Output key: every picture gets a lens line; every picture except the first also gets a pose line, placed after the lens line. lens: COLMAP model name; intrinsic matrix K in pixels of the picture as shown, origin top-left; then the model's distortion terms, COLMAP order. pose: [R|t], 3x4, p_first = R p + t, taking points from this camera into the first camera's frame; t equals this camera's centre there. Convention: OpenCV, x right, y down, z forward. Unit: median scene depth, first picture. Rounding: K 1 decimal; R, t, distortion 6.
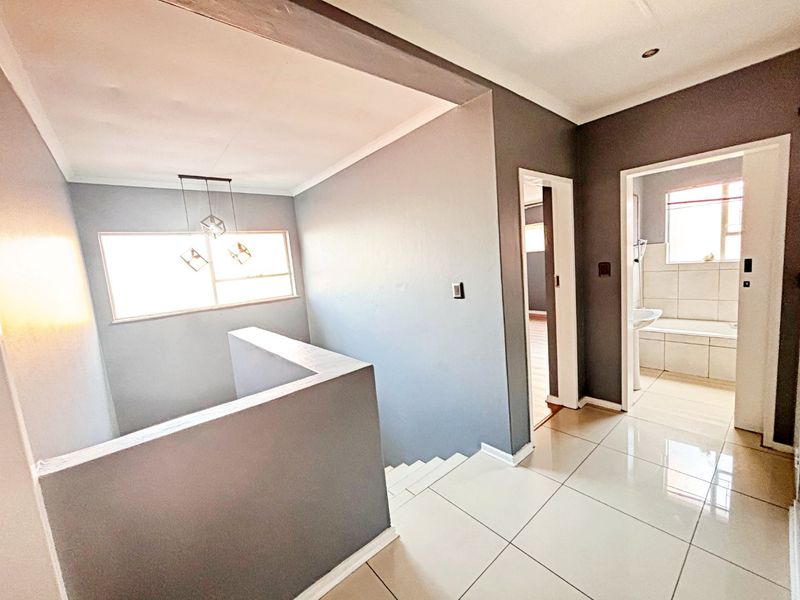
lens RADIAL K [[323.8, 0, 400.0], [0, 323.8, 300.0], [0, 0, 1]] dist [0.001151, 0.000423]
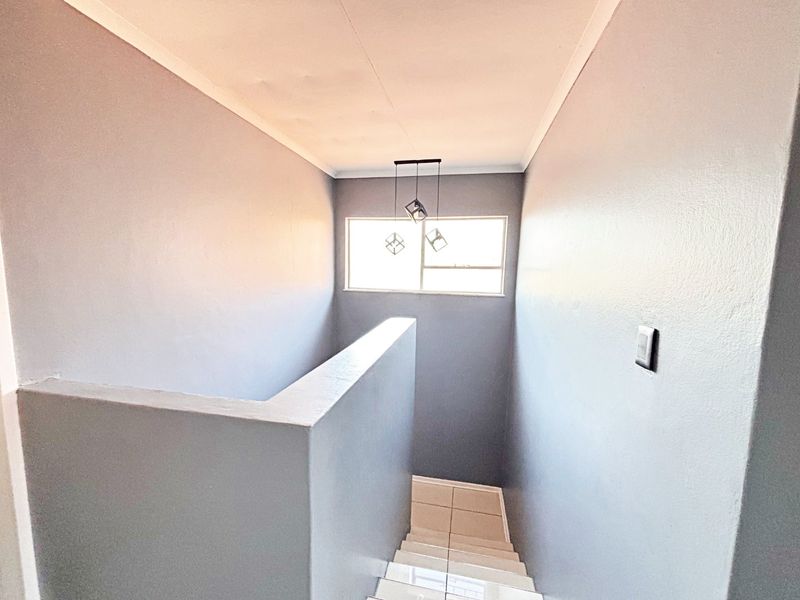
lens RADIAL K [[323.8, 0, 400.0], [0, 323.8, 300.0], [0, 0, 1]] dist [0.001151, 0.000423]
pose [[0.600833, 0.180971, -0.778620, 0.211032], [-0.162126, 0.981381, 0.102990, -0.055435], [0.782761, 0.064355, 0.618986, 0.365805]]
